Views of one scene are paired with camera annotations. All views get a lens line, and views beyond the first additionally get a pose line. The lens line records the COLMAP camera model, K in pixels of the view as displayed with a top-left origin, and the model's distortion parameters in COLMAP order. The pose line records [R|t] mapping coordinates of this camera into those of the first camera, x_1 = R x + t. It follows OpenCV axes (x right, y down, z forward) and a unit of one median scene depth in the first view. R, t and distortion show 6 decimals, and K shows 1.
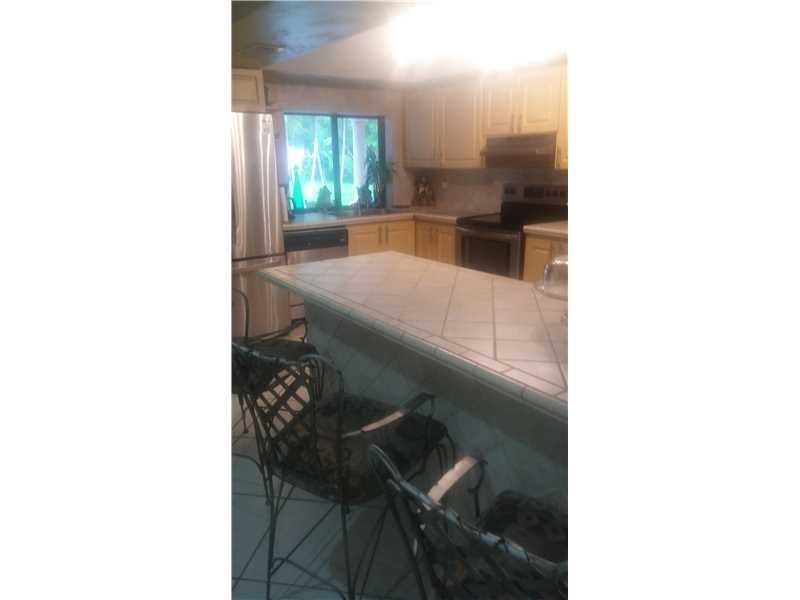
lens RADIAL K [[499.0, 0, 400.0], [0, 499.0, 300.0], [0, 0, 1]] dist [0.000303, -0.000065]
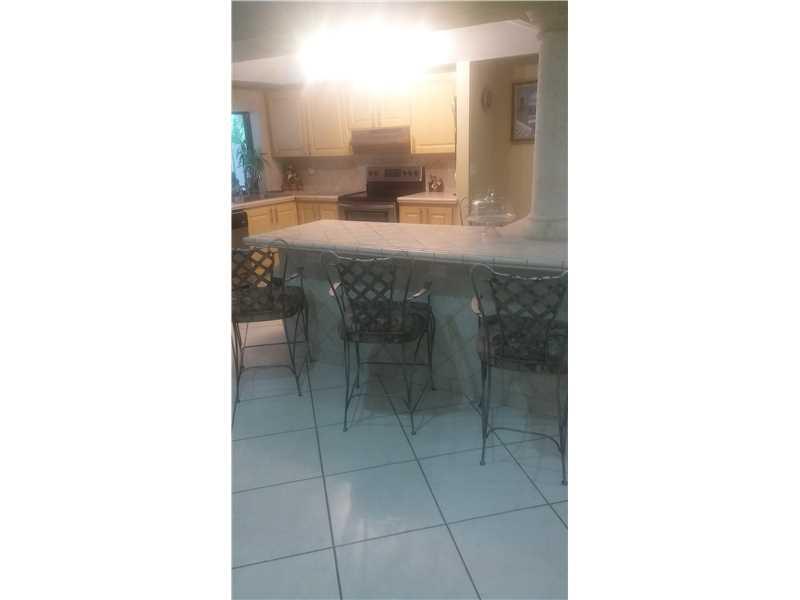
lens RADIAL K [[499.0, 0, 400.0], [0, 499.0, 300.0], [0, 0, 1]] dist [0.000303, -0.000065]
pose [[0.908858, -0.141738, 0.392286, -0.257387], [0.135167, 0.989824, 0.044477, 0.053533], [-0.394598, 0.012601, 0.918767, -0.185418]]
